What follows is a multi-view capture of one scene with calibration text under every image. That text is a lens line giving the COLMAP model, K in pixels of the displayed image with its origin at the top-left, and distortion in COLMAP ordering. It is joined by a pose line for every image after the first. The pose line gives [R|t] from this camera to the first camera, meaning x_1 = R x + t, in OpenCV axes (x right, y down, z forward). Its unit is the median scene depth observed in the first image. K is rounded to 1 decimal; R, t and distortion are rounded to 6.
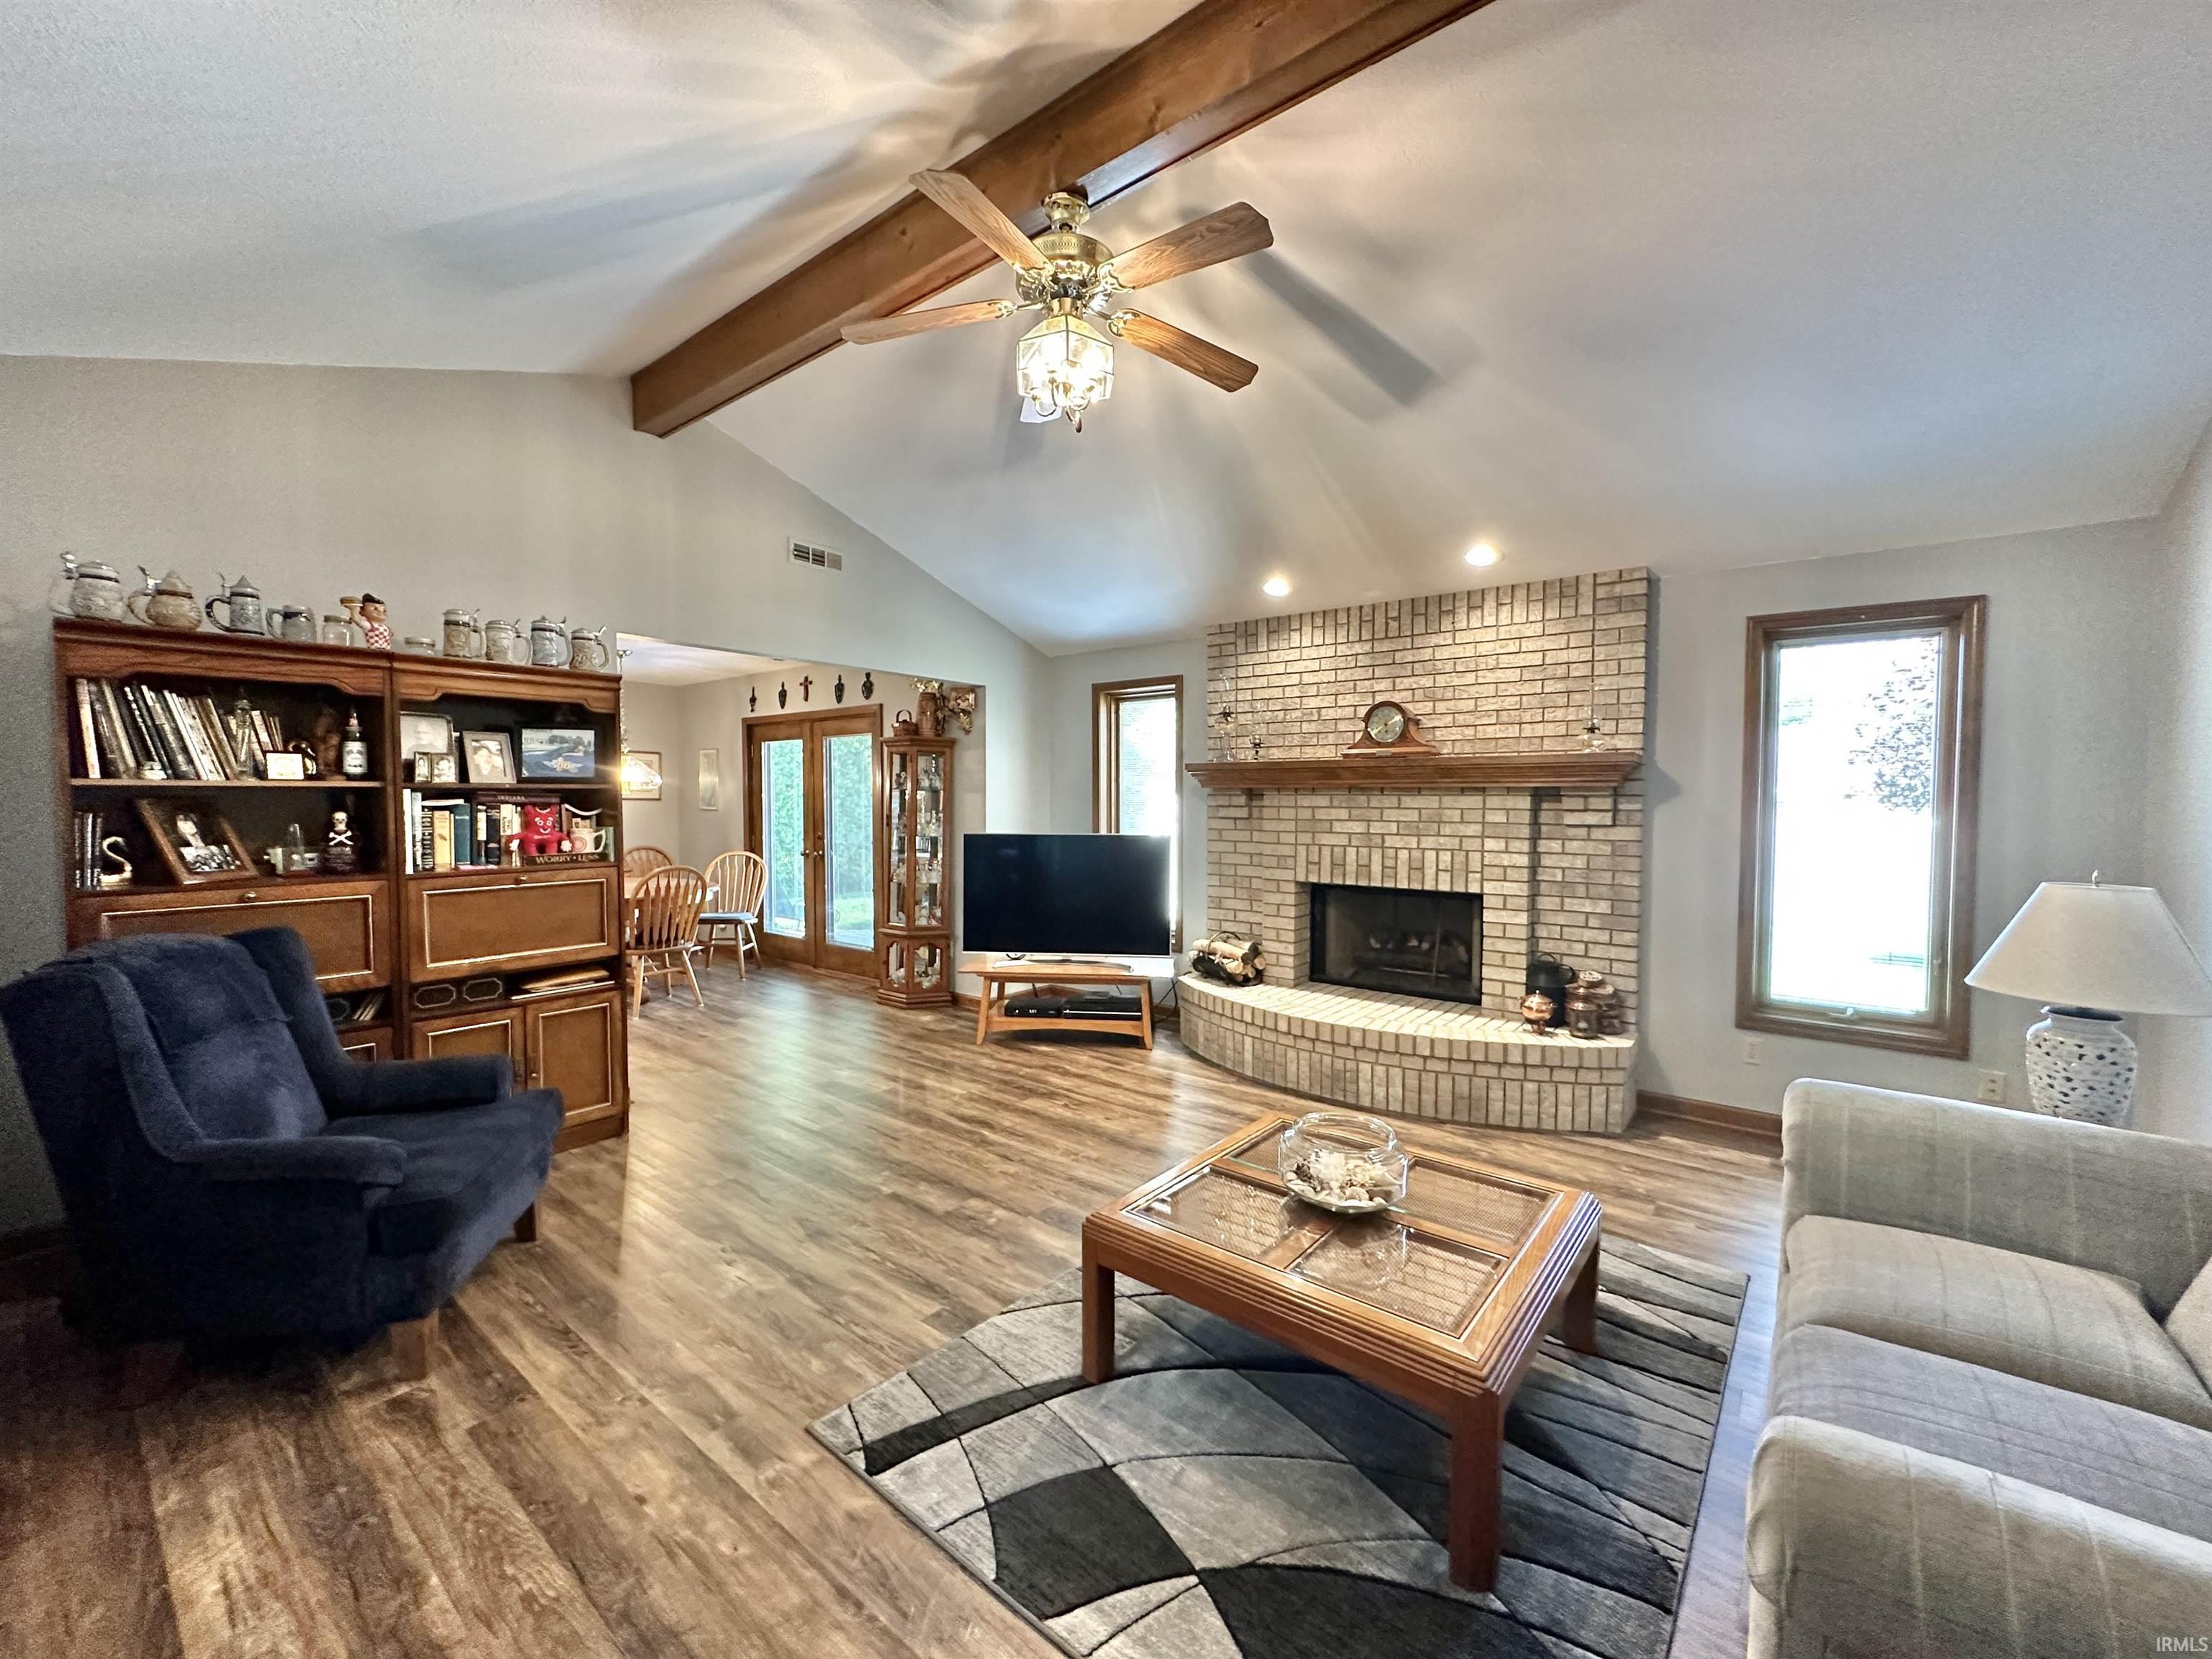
lens RADIAL K [[882.3, 0, 1103.3], [0, 882.3, 838.0], [0, 0, 1]] dist [-0.006489, 0.001702]
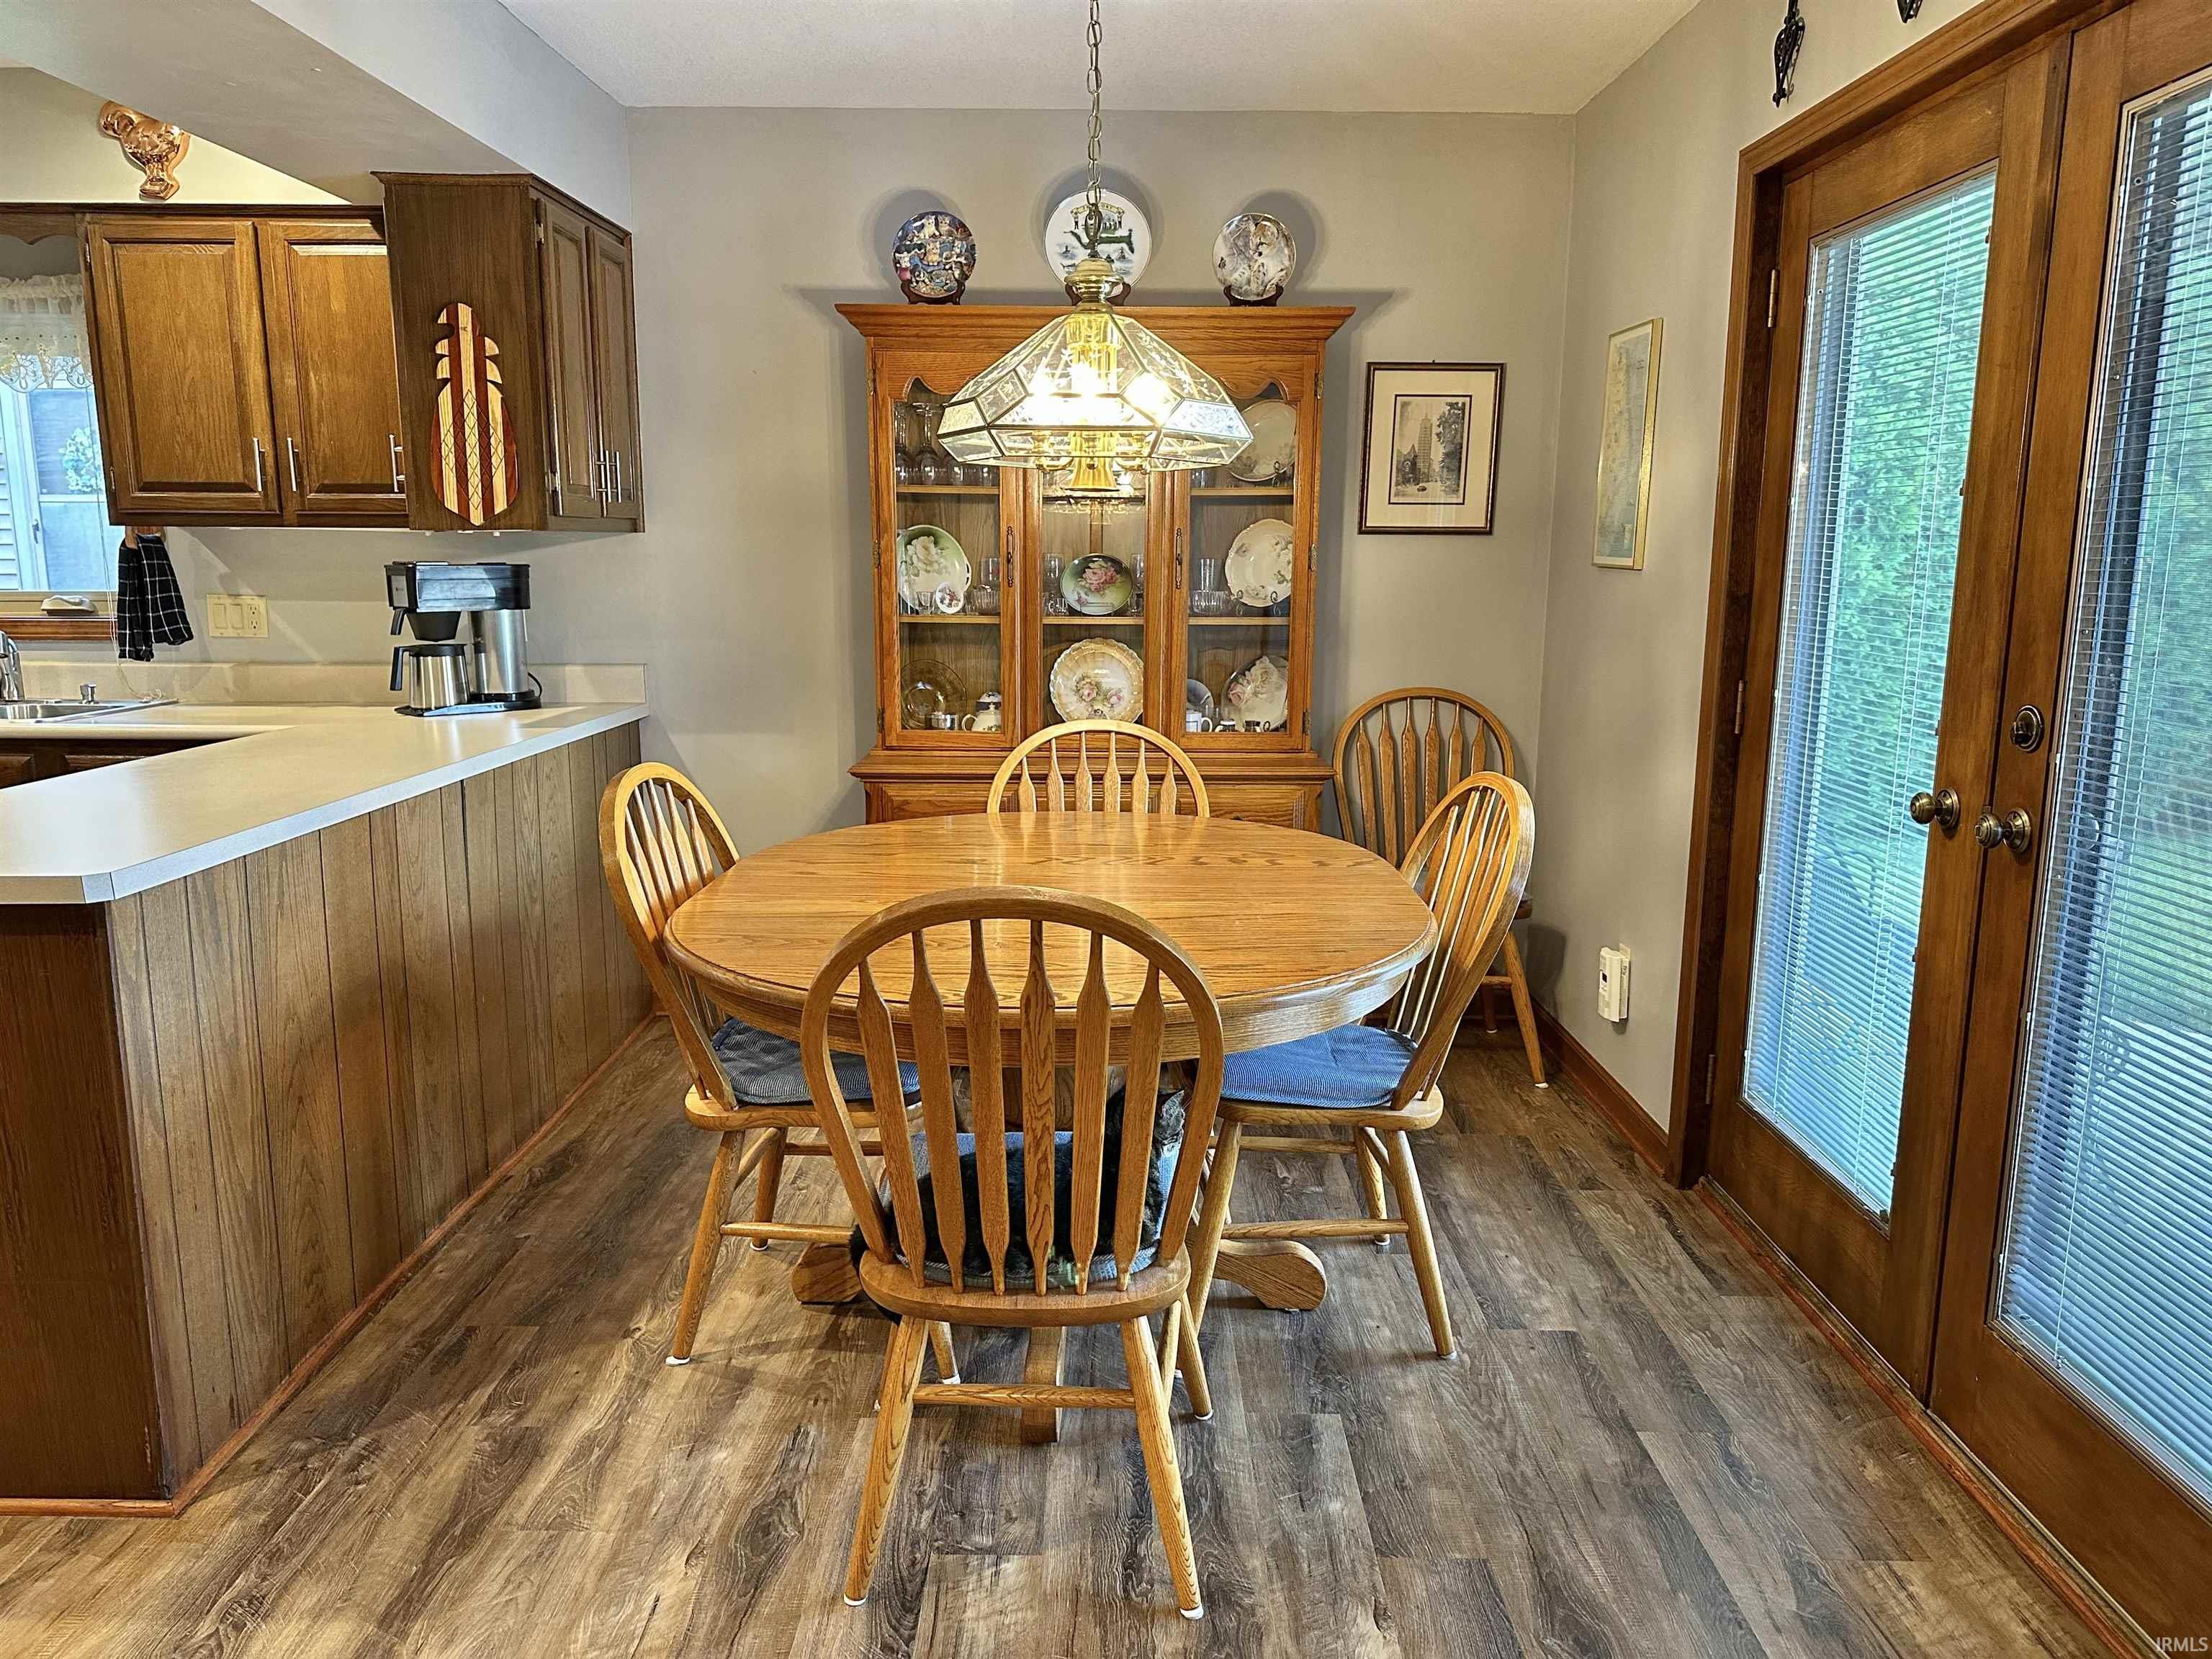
lens RADIAL K [[1544.1, 0, 1111.5], [0, 1544.1, 836.3], [0, 0, 1]] dist [0.051814, -0.067412]
pose [[0.623968, 0.148573, -0.767196, -0.301121], [-0.045260, 0.986983, 0.154325, -0.030939], [0.780138, -0.061571, 0.622570, 1.024999]]
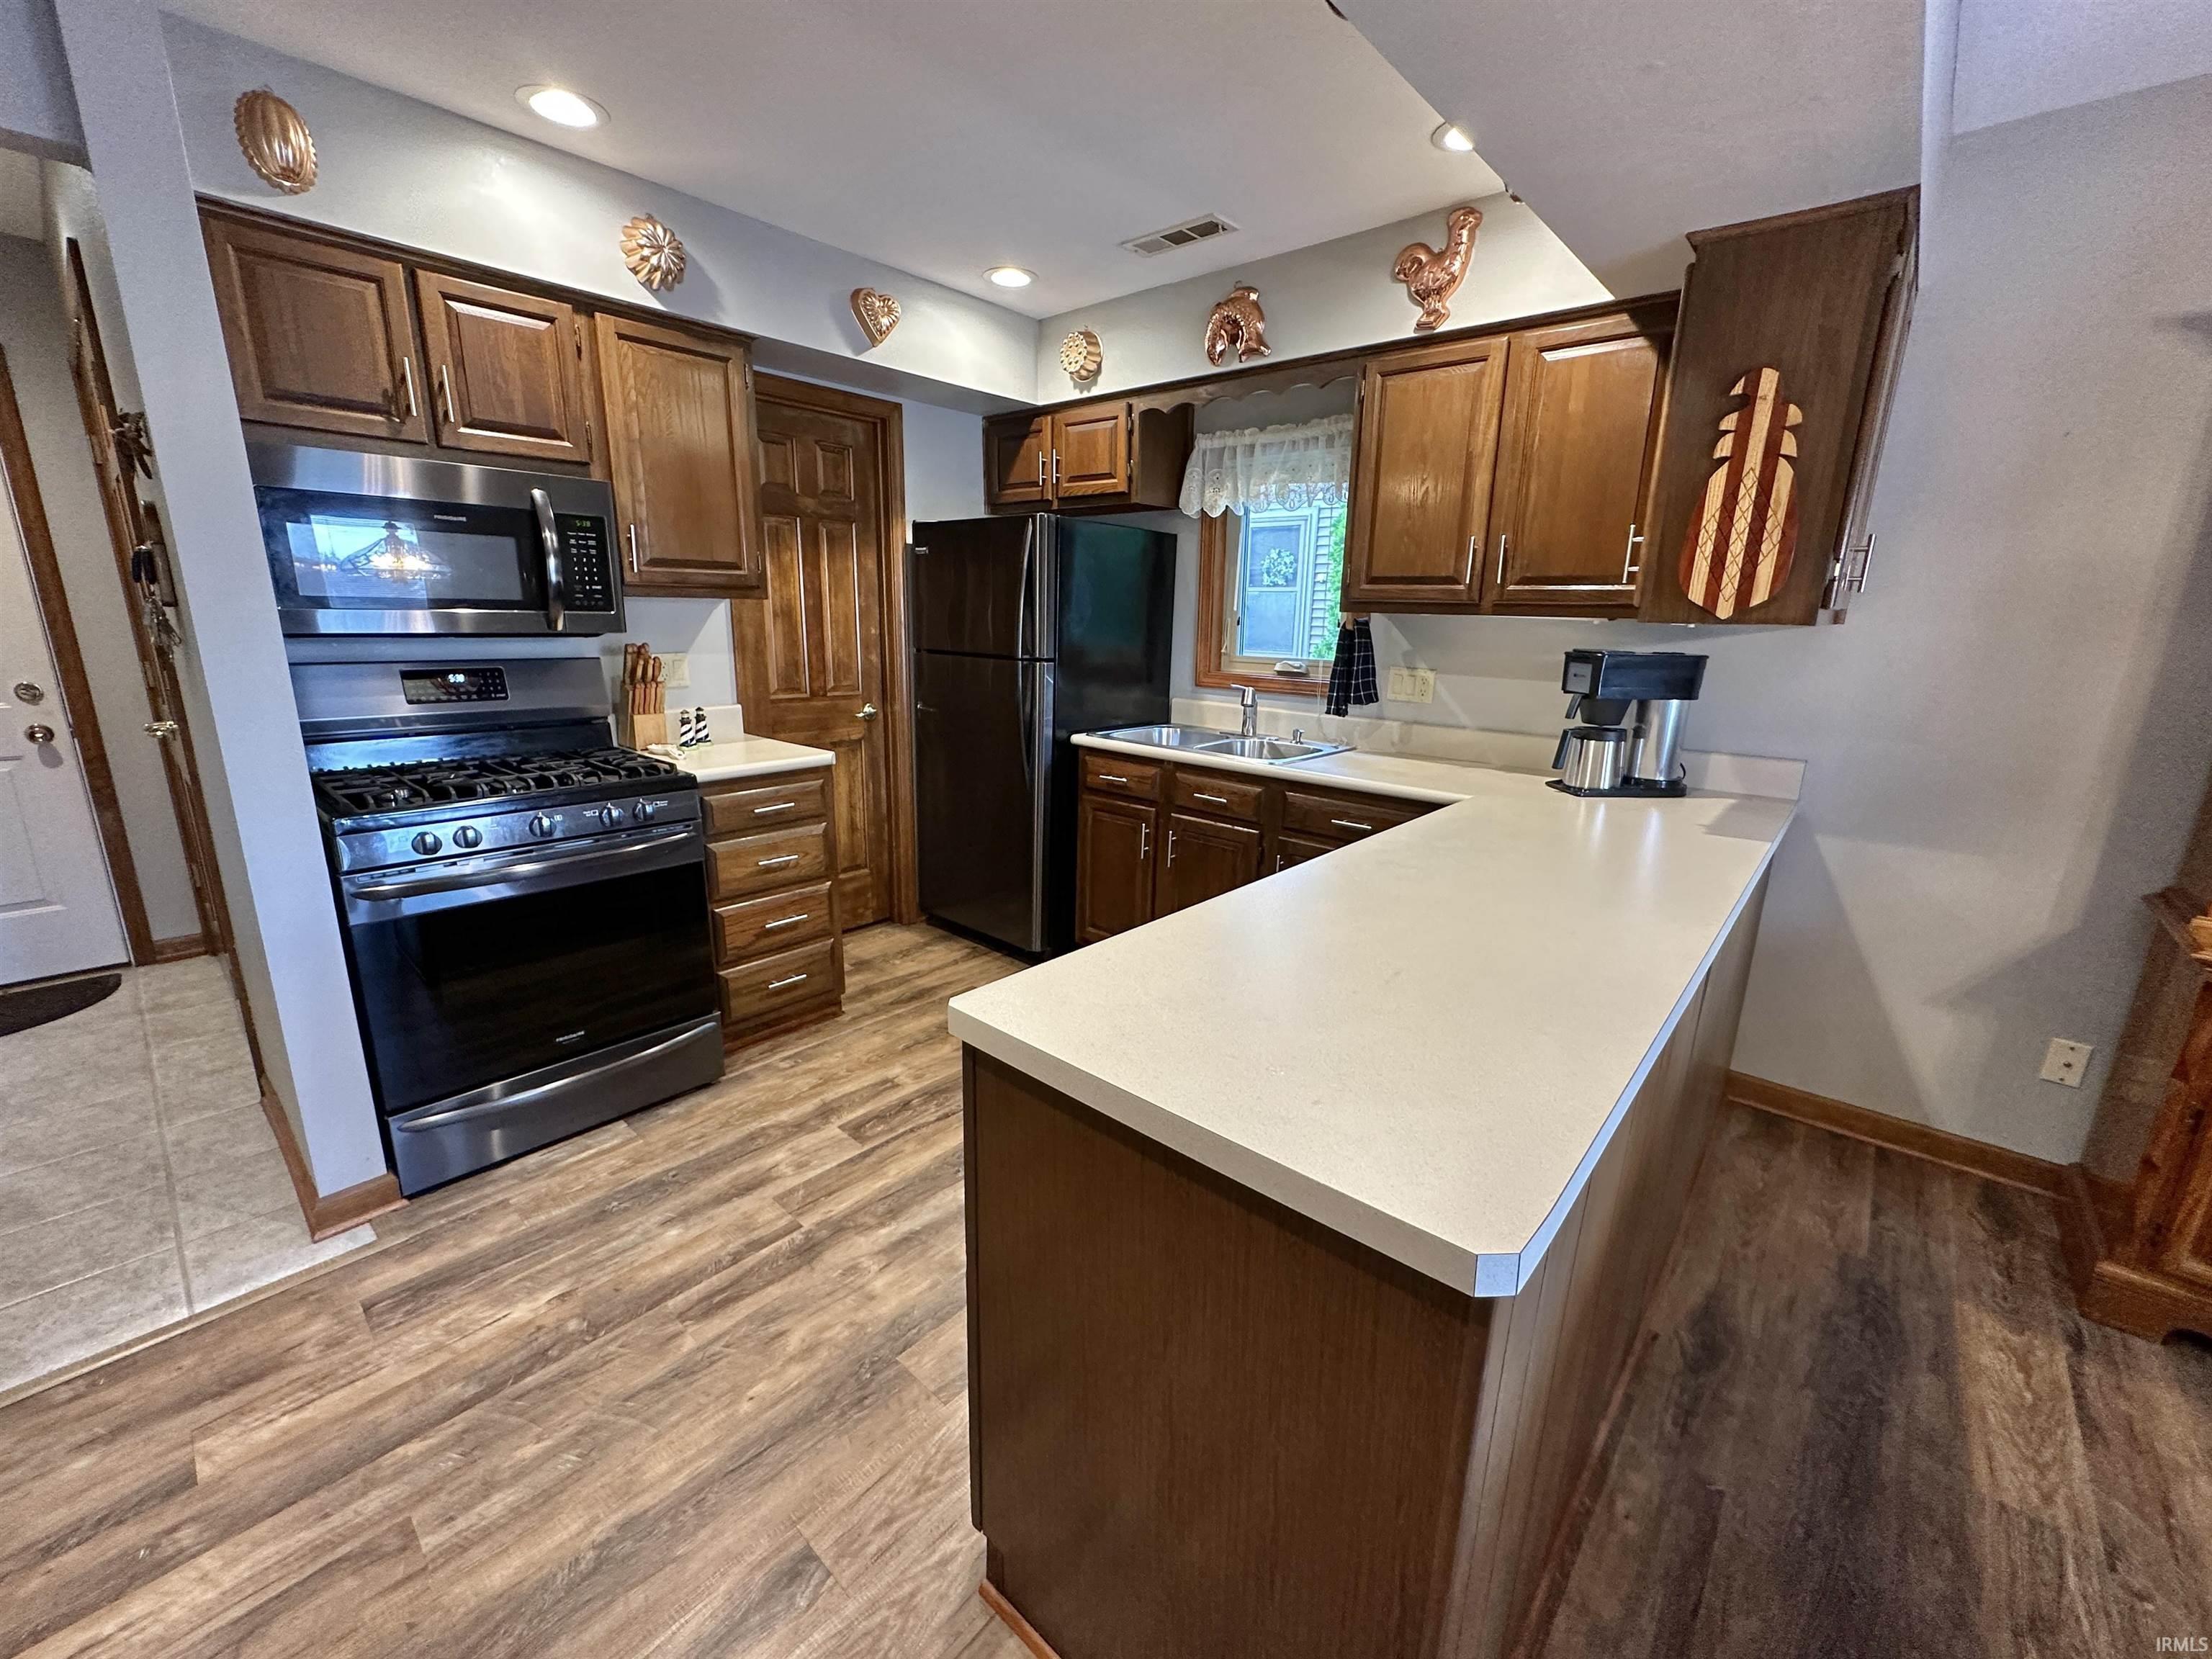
lens RADIAL K [[882.3, 0, 1106.7], [0, 882.3, 826.5], [0, 0, 1]] dist [-0.006489, 0.001702]
pose [[-0.050813, 0.242859, -0.968730, -0.686399], [-0.067409, 0.966937, 0.245945, -0.037731], [0.996431, 0.077799, -0.032762, 1.008762]]
